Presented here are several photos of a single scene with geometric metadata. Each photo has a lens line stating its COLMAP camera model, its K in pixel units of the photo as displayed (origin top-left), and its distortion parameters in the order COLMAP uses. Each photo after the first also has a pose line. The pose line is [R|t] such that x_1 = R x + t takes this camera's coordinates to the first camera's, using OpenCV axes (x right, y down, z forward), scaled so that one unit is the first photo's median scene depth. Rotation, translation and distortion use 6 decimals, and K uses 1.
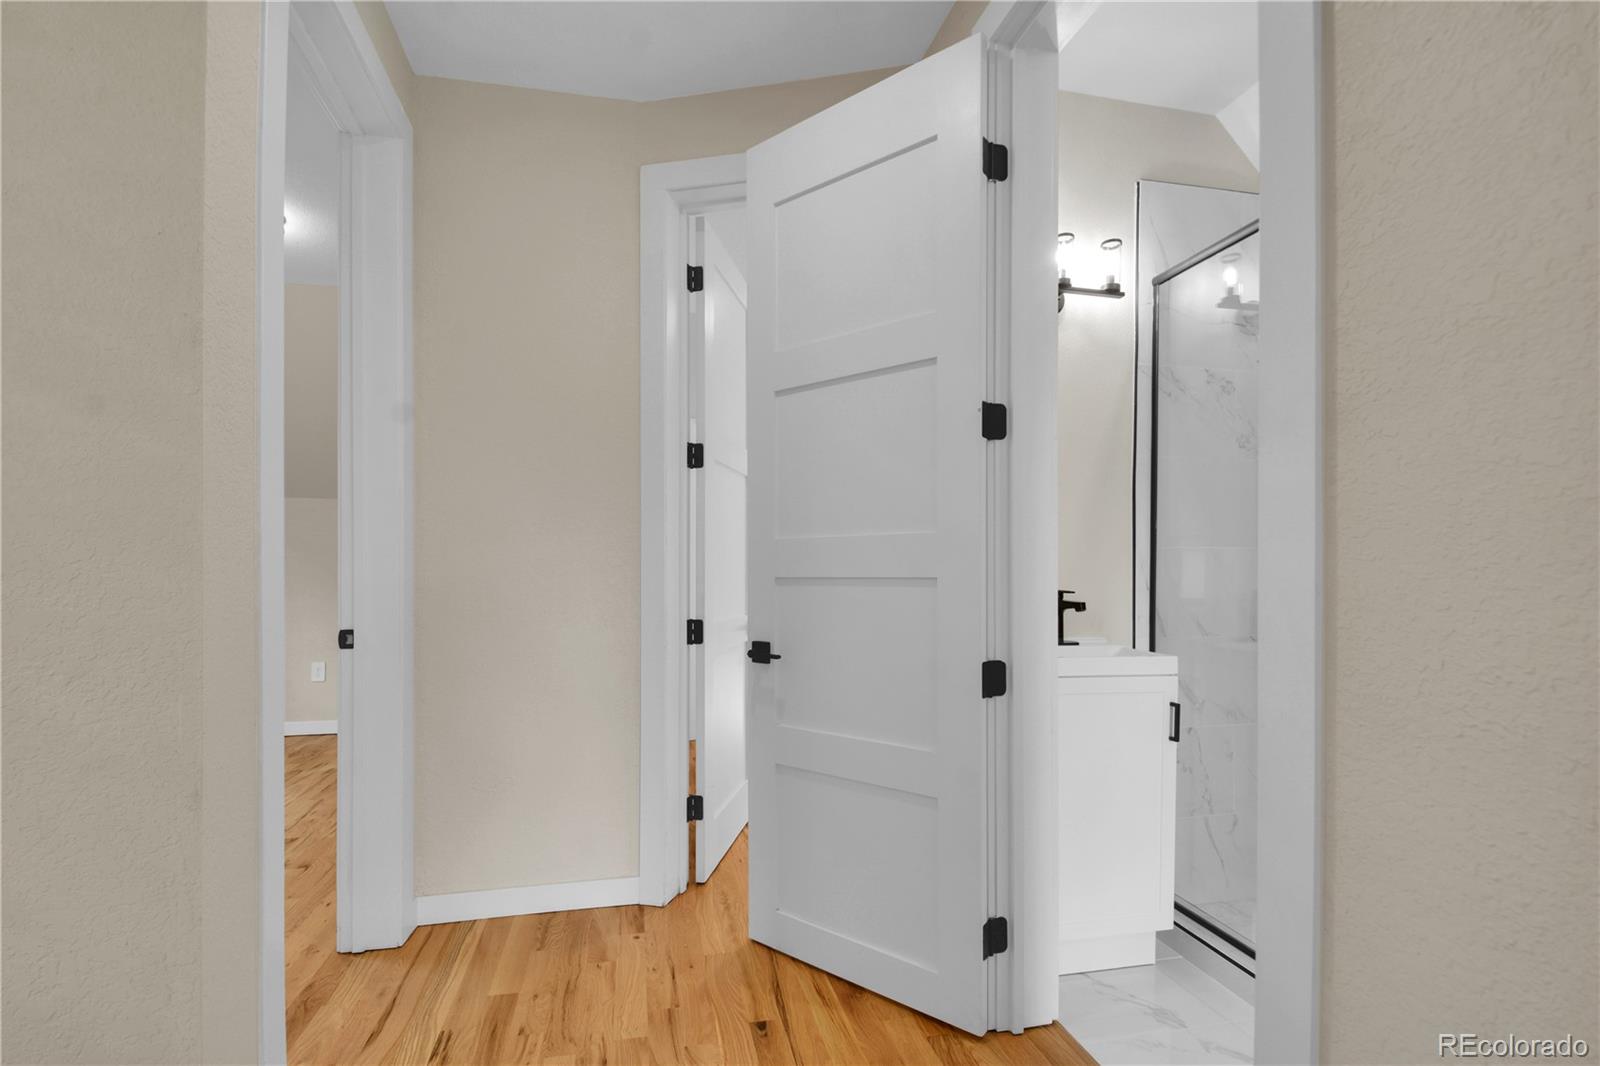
lens RADIAL K [[731.4, 0, 781.2], [0, 731.4, 566.9], [0, 0, 1]] dist [-0.029987, -0.000494]
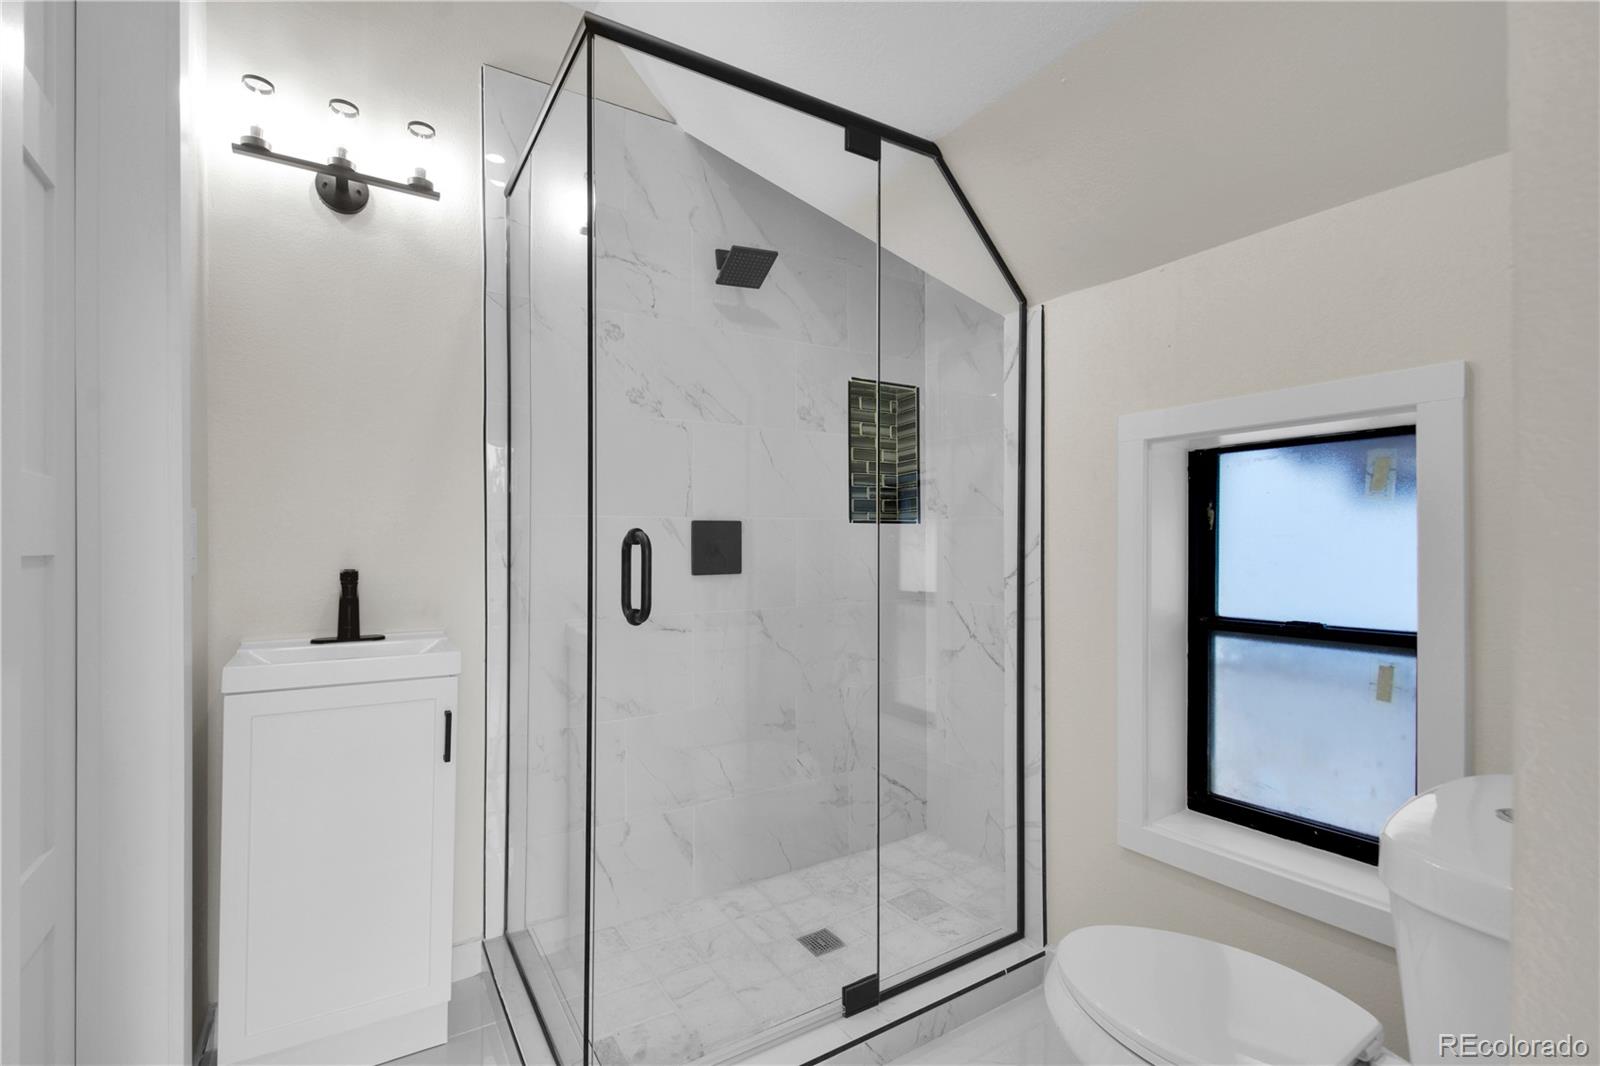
lens RADIAL K [[714.6, 0, 780.0], [0, 714.6, 556.0], [0, 0, 1]] dist [0.001226, -0.015240]
pose [[0.940578, -0.008825, 0.339463, 0.556407], [0.002156, 0.999797, 0.020017, 0.002736], [-0.339571, -0.018095, 0.940406, 0.133933]]
